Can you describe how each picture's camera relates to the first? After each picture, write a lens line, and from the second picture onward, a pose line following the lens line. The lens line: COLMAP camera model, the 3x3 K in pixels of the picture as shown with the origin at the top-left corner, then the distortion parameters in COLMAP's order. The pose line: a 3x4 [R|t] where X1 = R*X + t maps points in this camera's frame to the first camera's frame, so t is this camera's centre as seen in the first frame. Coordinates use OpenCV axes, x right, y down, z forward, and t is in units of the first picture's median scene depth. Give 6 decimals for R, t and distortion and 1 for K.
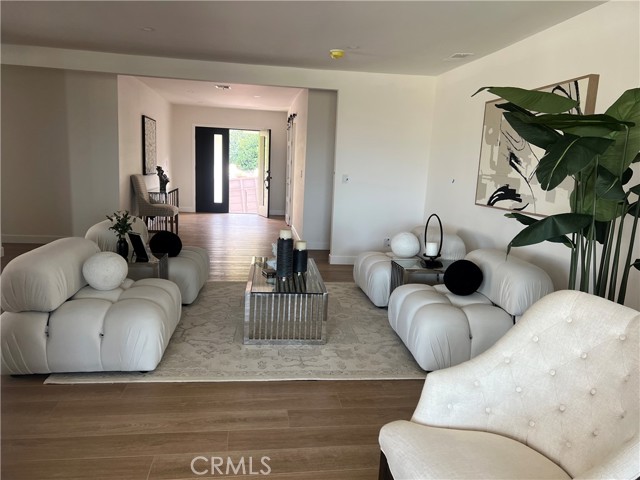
lens RADIAL K [[466.9, 0, 320.0], [0, 466.9, 240.0], [0, 0, 1]] dist [-0.002514, -0.004271]
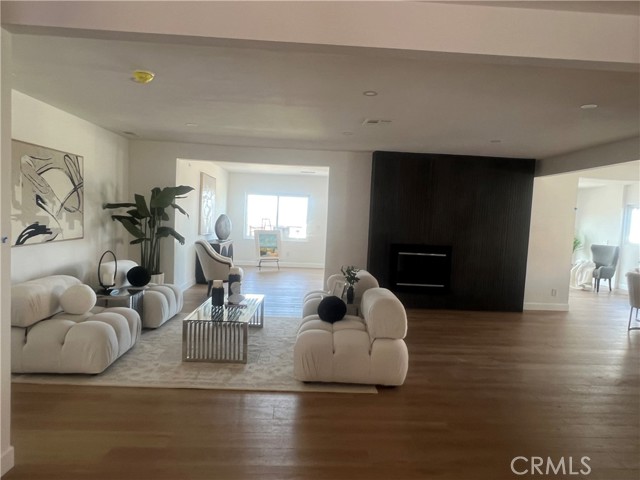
lens RADIAL K [[419.7, 0, 324.6], [0, 419.7, 242.3], [0, 0, 1]] dist [-0.003971, 0.000677]
pose [[-0.992998, -0.093630, 0.072031, -0.367701], [-0.074880, 0.970489, 0.229227, -0.348417], [-0.091368, 0.222228, -0.970704, 1.885675]]
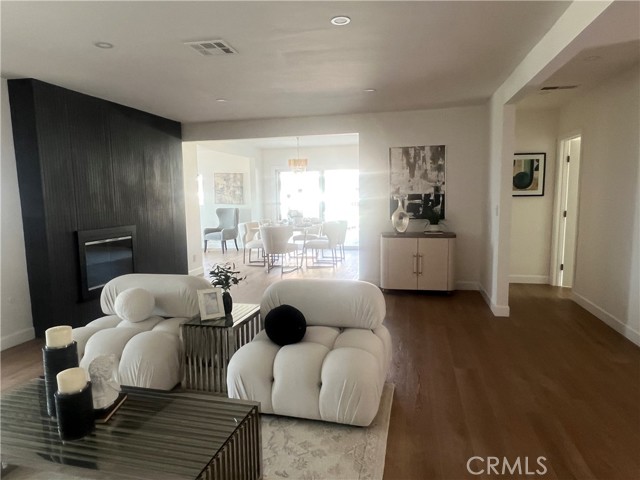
lens RADIAL K [[422.8, 0, 321.5], [0, 422.8, 241.0], [0, 0, 1]] dist [0.070357, 0.000353]
pose [[-0.323956, 0.076500, -0.942974, 0.284572], [-0.163307, 0.977242, 0.135384, -0.227907], [0.931871, 0.197853, -0.304090, 1.237940]]
